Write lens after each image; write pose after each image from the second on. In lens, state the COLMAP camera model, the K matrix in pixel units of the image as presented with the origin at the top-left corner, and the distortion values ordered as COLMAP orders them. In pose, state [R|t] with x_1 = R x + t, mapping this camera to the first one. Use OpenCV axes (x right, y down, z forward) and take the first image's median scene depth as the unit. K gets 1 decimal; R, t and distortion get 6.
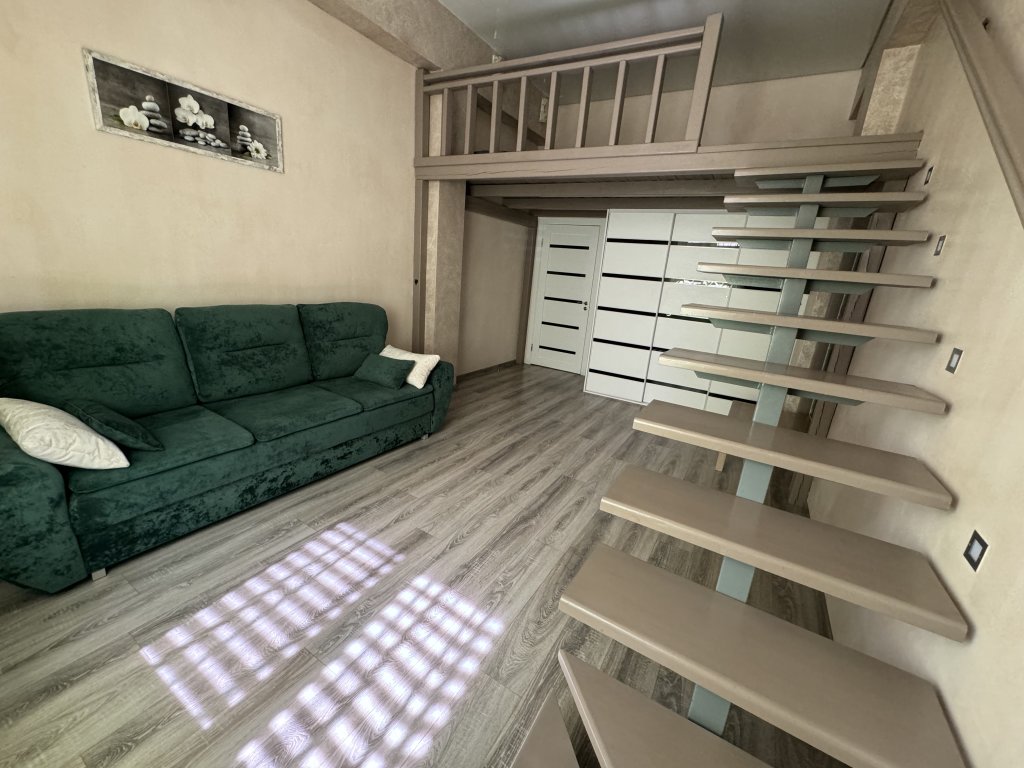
lens RADIAL K [[409.1, 0, 510.0], [0, 409.1, 375.1], [0, 0, 1]] dist [-0.001707, 0.000441]
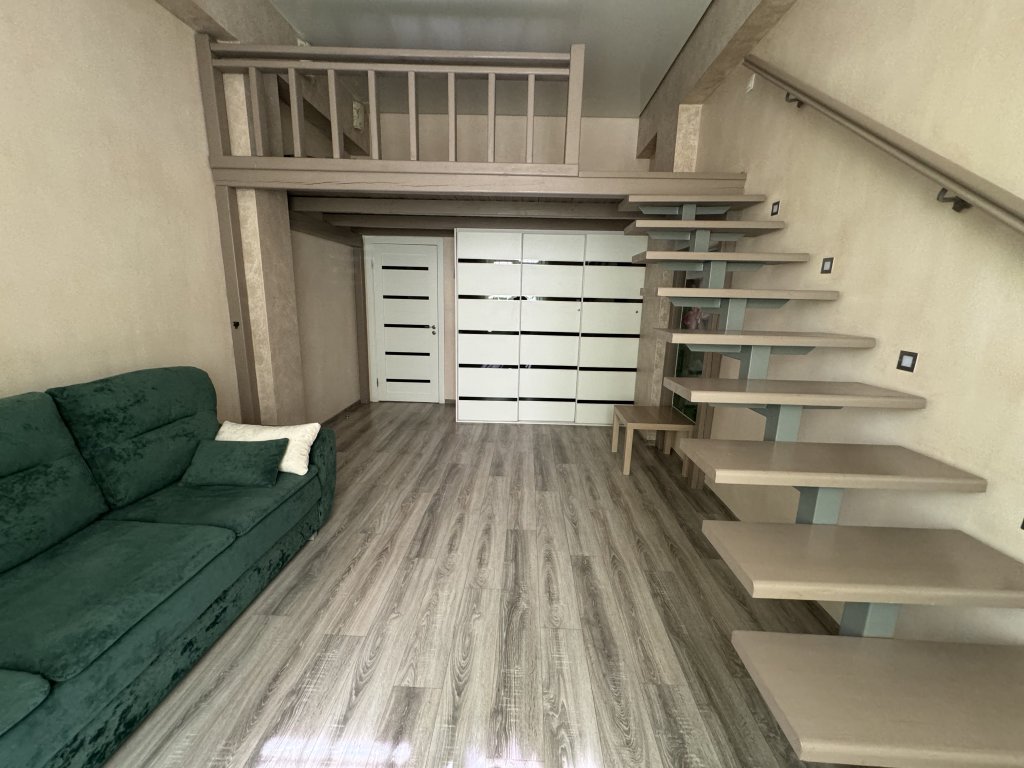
lens RADIAL K [[409.1, 0, 511.0], [0, 409.1, 376.8], [0, 0, 1]] dist [-0.001707, 0.000441]
pose [[0.870851, -0.156762, 0.465880, -0.244345], [0.170901, 0.985215, 0.012053, -0.096450], [-0.460881, 0.069123, 0.884766, 0.216514]]
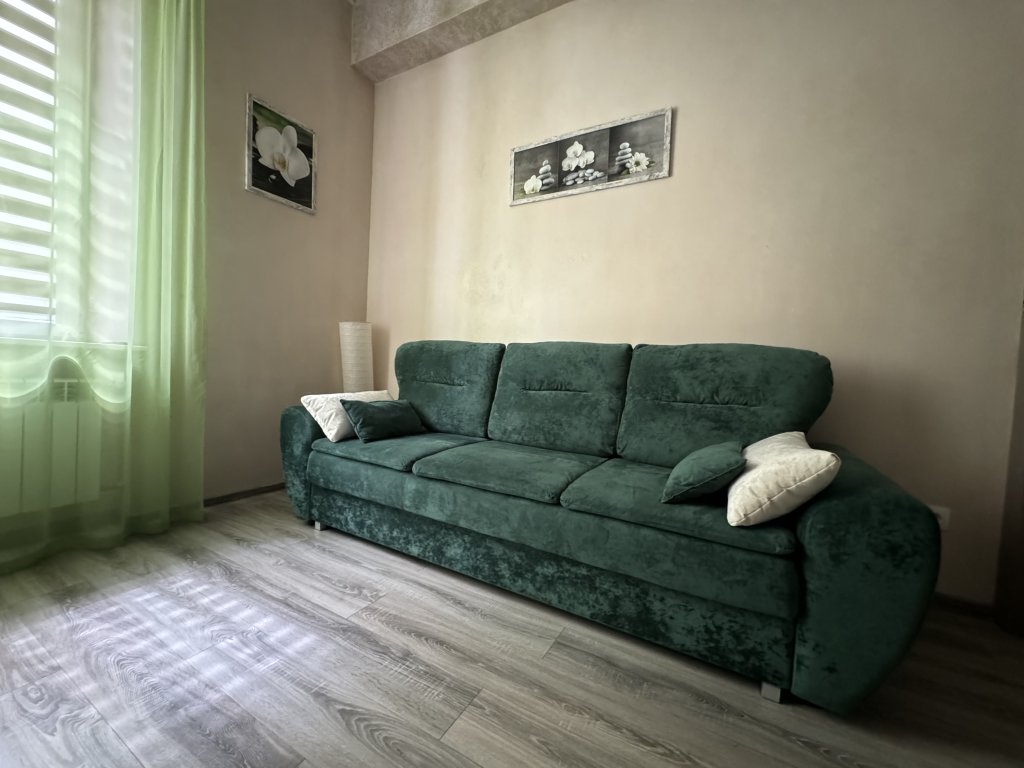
lens RADIAL K [[409.1, 0, 515.5], [0, 409.1, 380.4], [0, 0, 1]] dist [-0.001707, 0.000441]
pose [[0.046355, -0.052438, -0.997548, 0.164863], [-0.293423, 0.953853, -0.063776, -0.012776], [0.954858, 0.295659, 0.028829, 0.891354]]
